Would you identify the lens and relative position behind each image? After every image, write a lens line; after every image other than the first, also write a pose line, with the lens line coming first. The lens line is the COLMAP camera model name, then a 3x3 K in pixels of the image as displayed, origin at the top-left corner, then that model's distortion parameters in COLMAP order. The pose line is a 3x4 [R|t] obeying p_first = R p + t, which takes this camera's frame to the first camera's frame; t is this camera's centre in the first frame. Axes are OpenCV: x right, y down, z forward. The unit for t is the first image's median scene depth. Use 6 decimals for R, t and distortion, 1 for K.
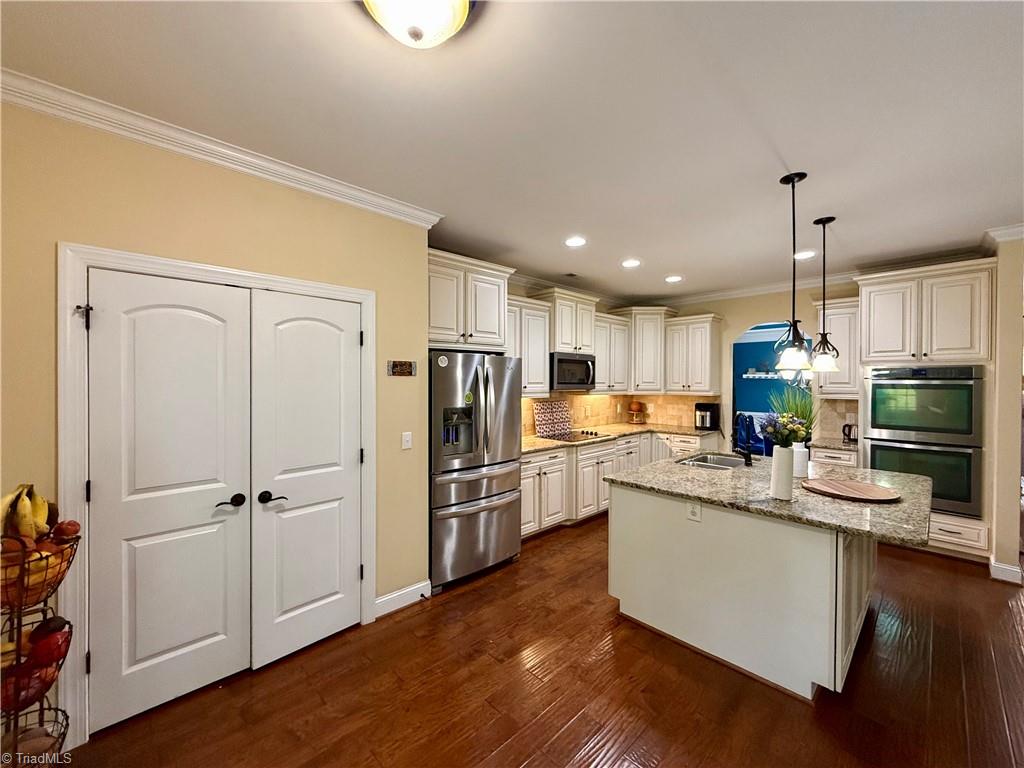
lens RADIAL K [[408.8, 0, 508.1], [0, 408.8, 383.6], [0, 0, 1]] dist [-0.002002, -0.000133]
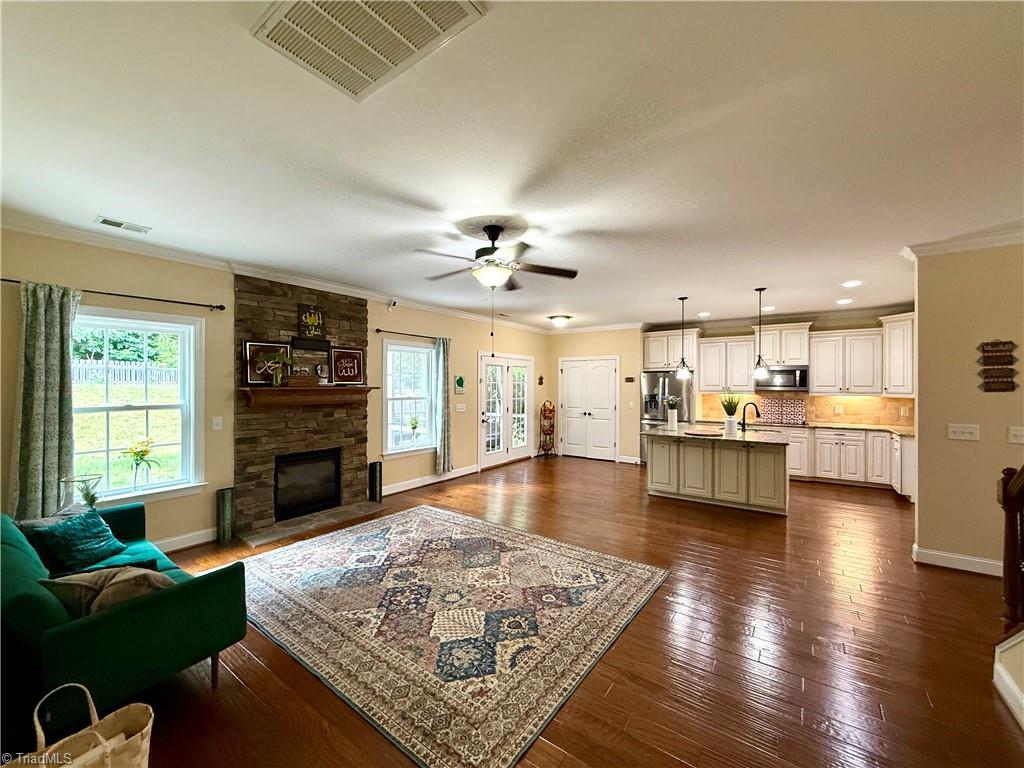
lens RADIAL K [[408.8, 0, 507.1], [0, 408.8, 384.0], [0, 0, 1]] dist [-0.002002, -0.000133]
pose [[0.185021, -0.004165, -0.982726, 1.330524], [-0.011873, 0.999909, -0.006473, 0.012268], [0.982663, 0.012865, 0.184954, -0.210051]]
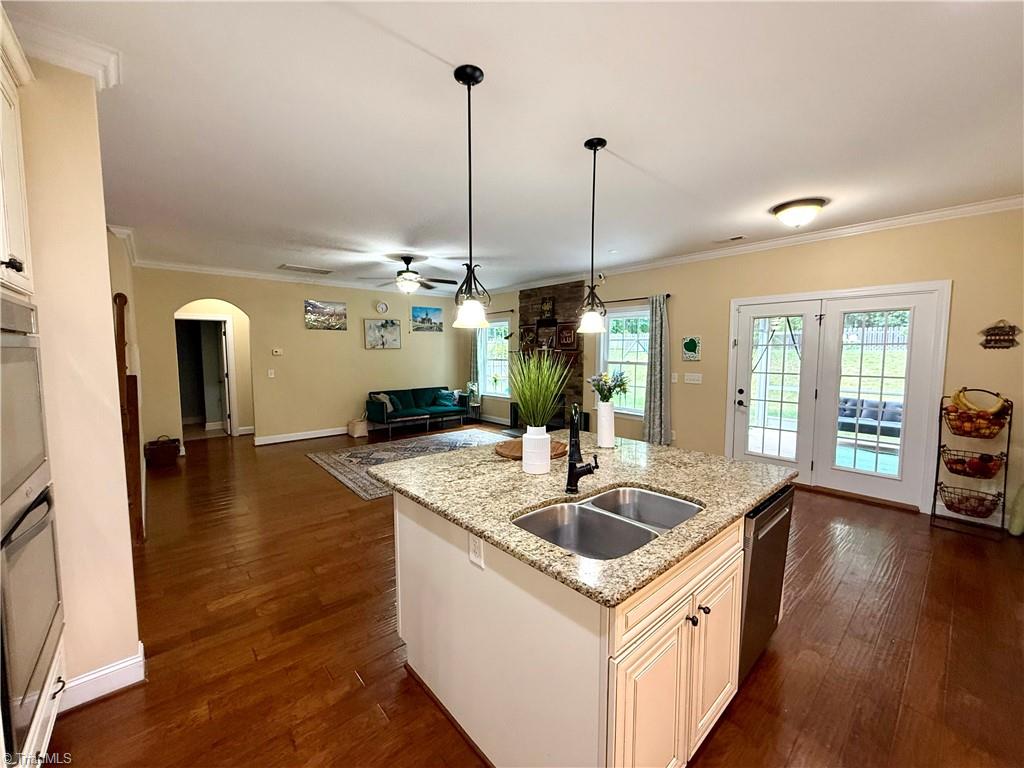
lens RADIAL K [[408.8, 0, 508.2], [0, 408.8, 386.3], [0, 0, 1]] dist [-0.002002, -0.000133]
pose [[-0.999284, -0.004034, 0.037630, 0.408265], [-0.000329, 0.995190, 0.097967, -0.000104], [-0.037844, 0.097885, -0.994478, 0.964597]]
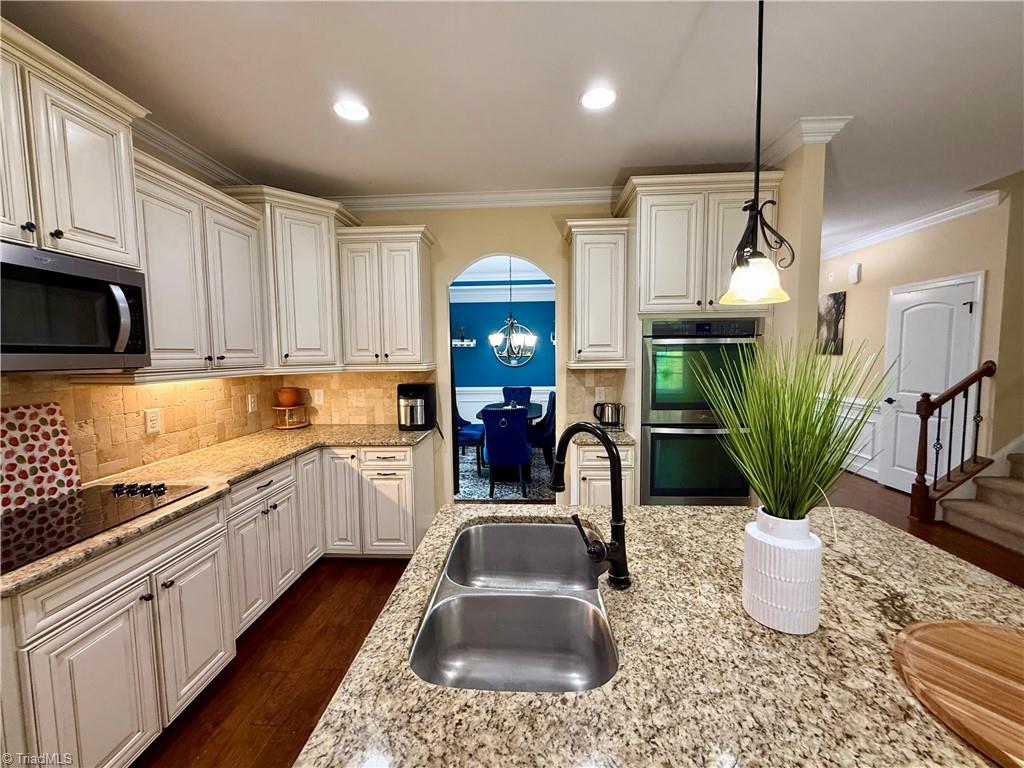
lens RADIAL K [[408.8, 0, 511.0], [0, 408.8, 384.4], [0, 0, 1]] dist [-0.002002, -0.000133]
pose [[0.721802, -0.064662, 0.689072, 0.192479], [0.020091, 0.997164, 0.072529, 0.009484], [-0.691808, -0.038507, 0.721054, 0.515290]]
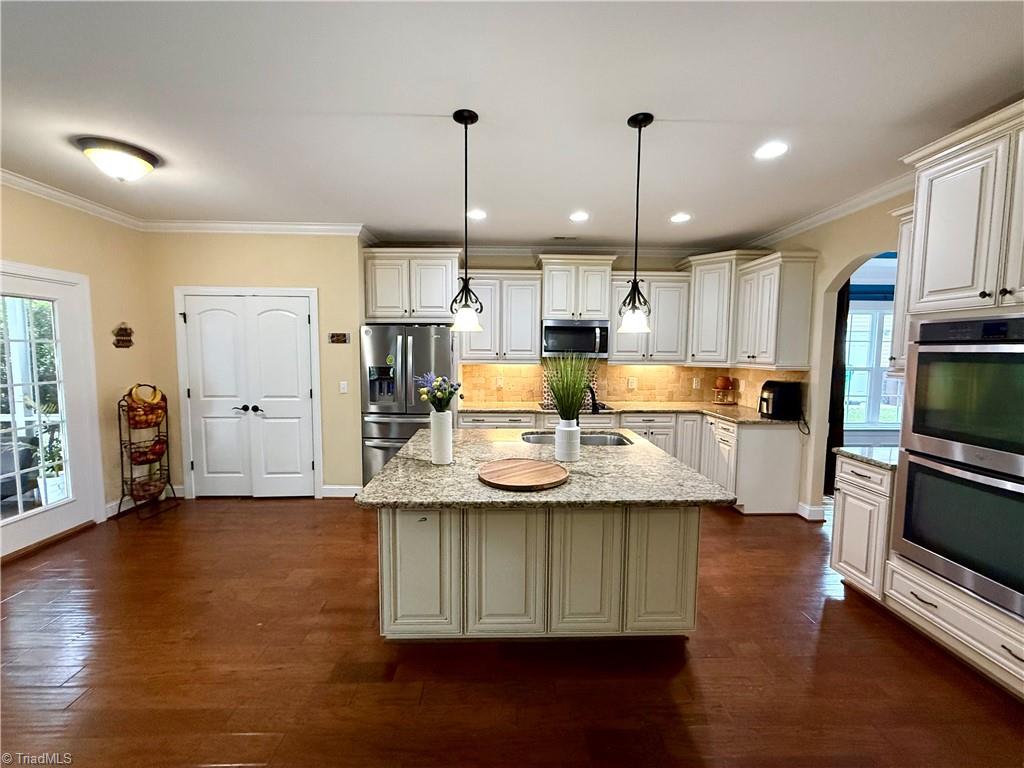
lens RADIAL K [[408.8, 0, 508.1], [0, 408.8, 382.7], [0, 0, 1]] dist [-0.002002, -0.000133]
pose [[0.743709, 0.055796, -0.666171, 0.651124], [-0.011504, 0.997431, 0.070698, 0.006533], [0.668404, -0.044915, 0.742441, 0.171104]]
